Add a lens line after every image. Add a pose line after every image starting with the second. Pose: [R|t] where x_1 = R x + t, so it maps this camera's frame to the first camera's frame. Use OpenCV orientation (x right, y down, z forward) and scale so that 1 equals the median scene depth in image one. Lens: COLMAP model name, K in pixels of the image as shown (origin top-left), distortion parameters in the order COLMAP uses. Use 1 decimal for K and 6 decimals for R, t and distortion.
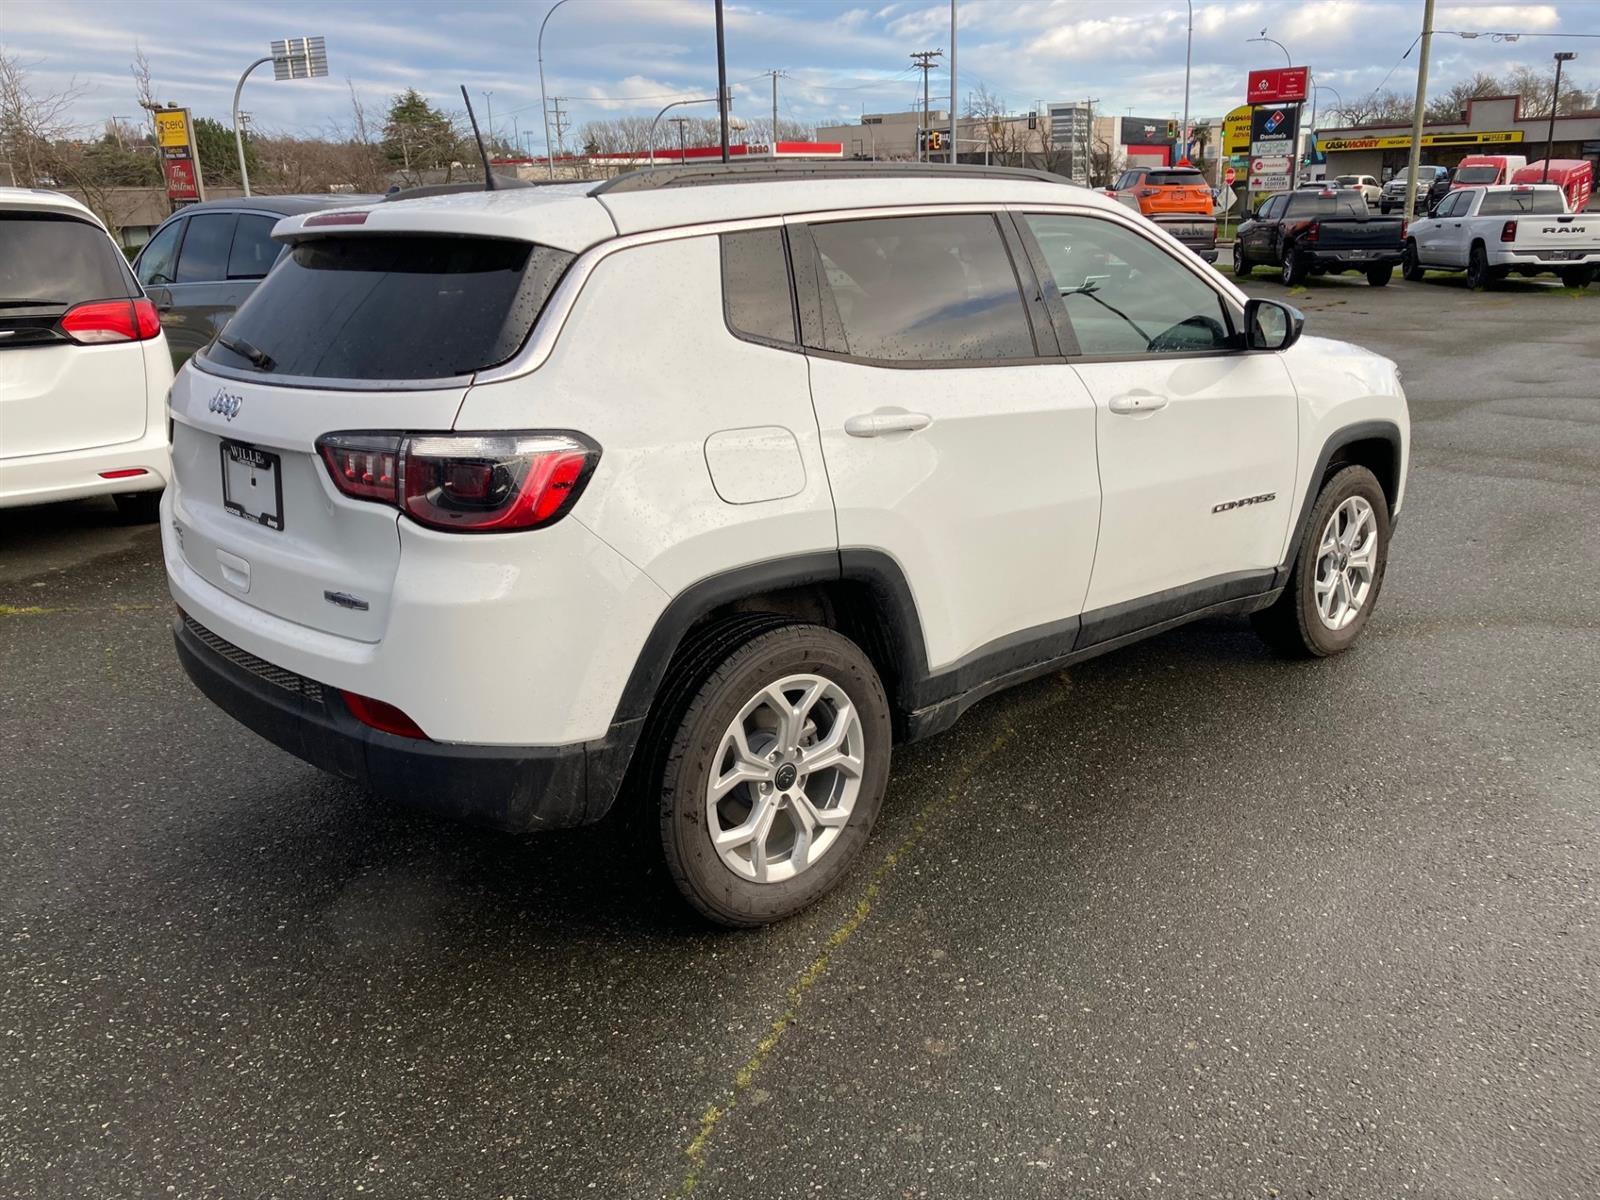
lens RADIAL K [[1289.9, 0, 826.1], [0, 1289.9, 608.1], [0, 0, 1]] dist [0.143368, -0.176252]
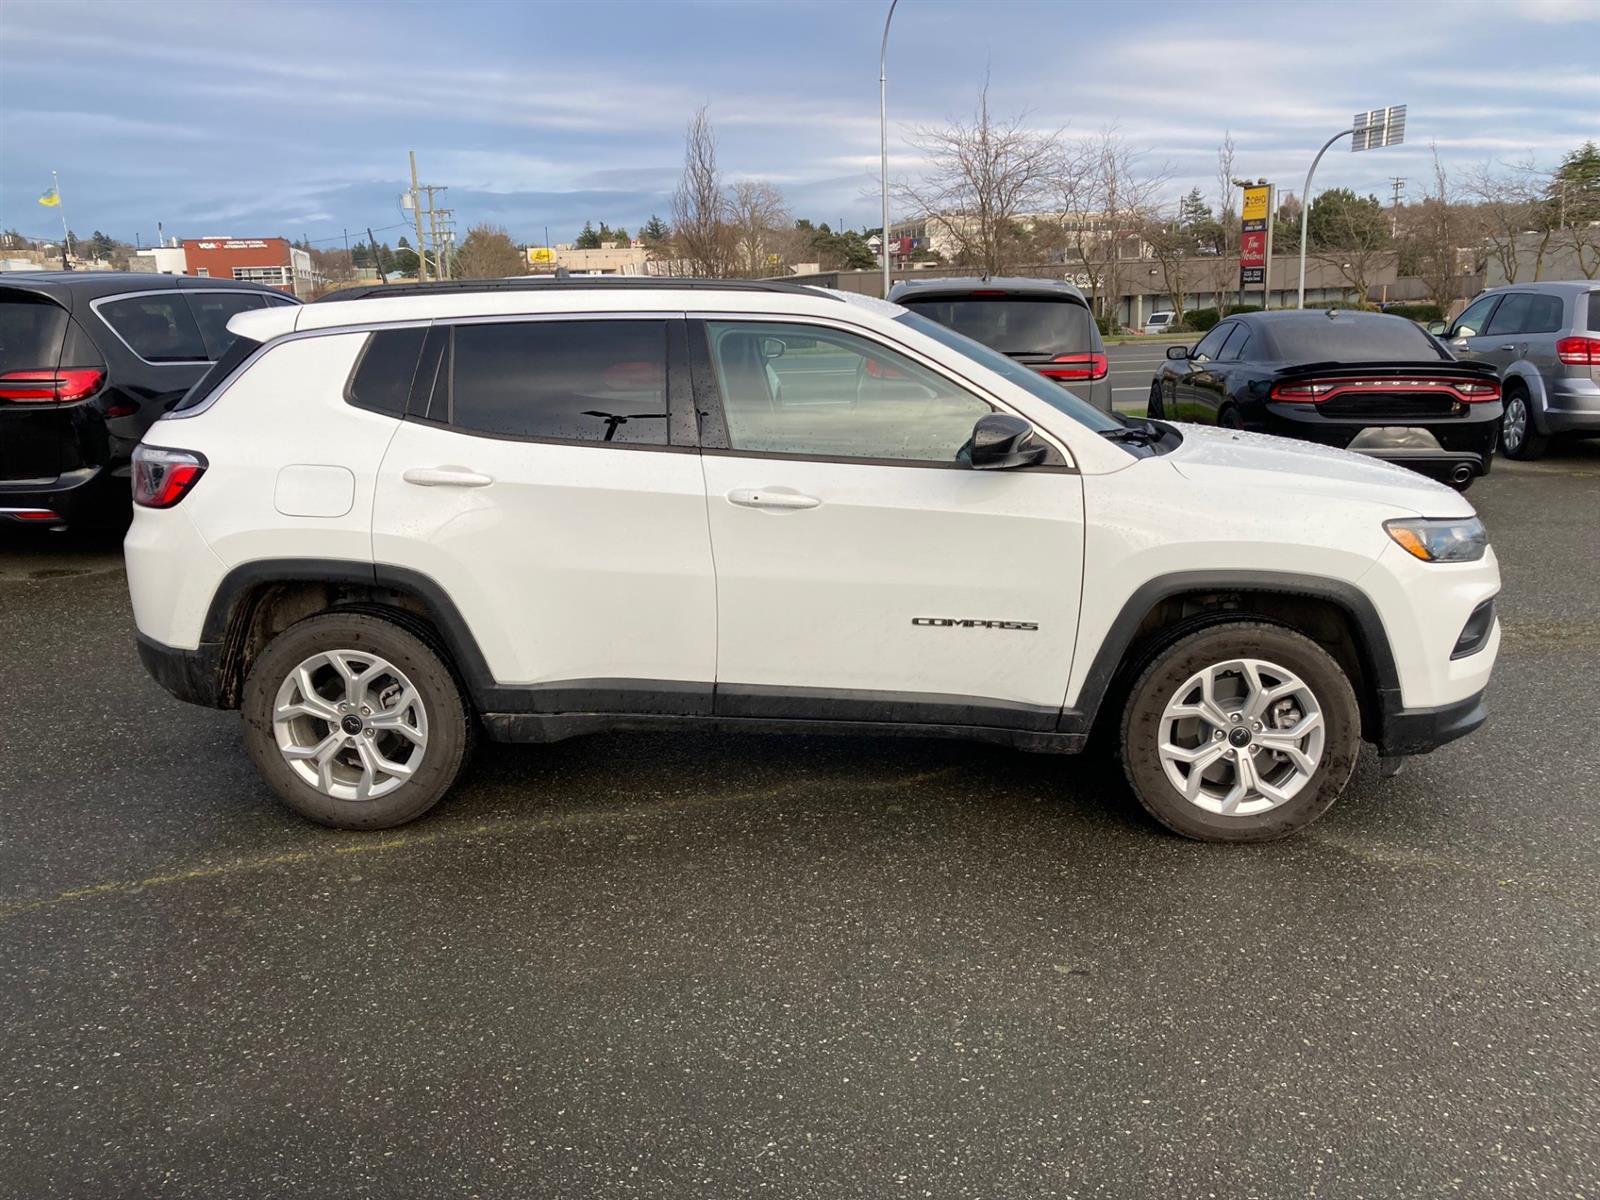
lens RADIAL K [[1309.8, 0, 800.0], [0, 1309.8, 600.0], [0, 0, 1]] dist [0.037368, 0.002917]
pose [[0.688660, 0.175227, -0.703593, 1.128087], [-0.209894, 0.976990, 0.037875, -0.134470], [0.694040, 0.121597, 0.709593, 0.300516]]
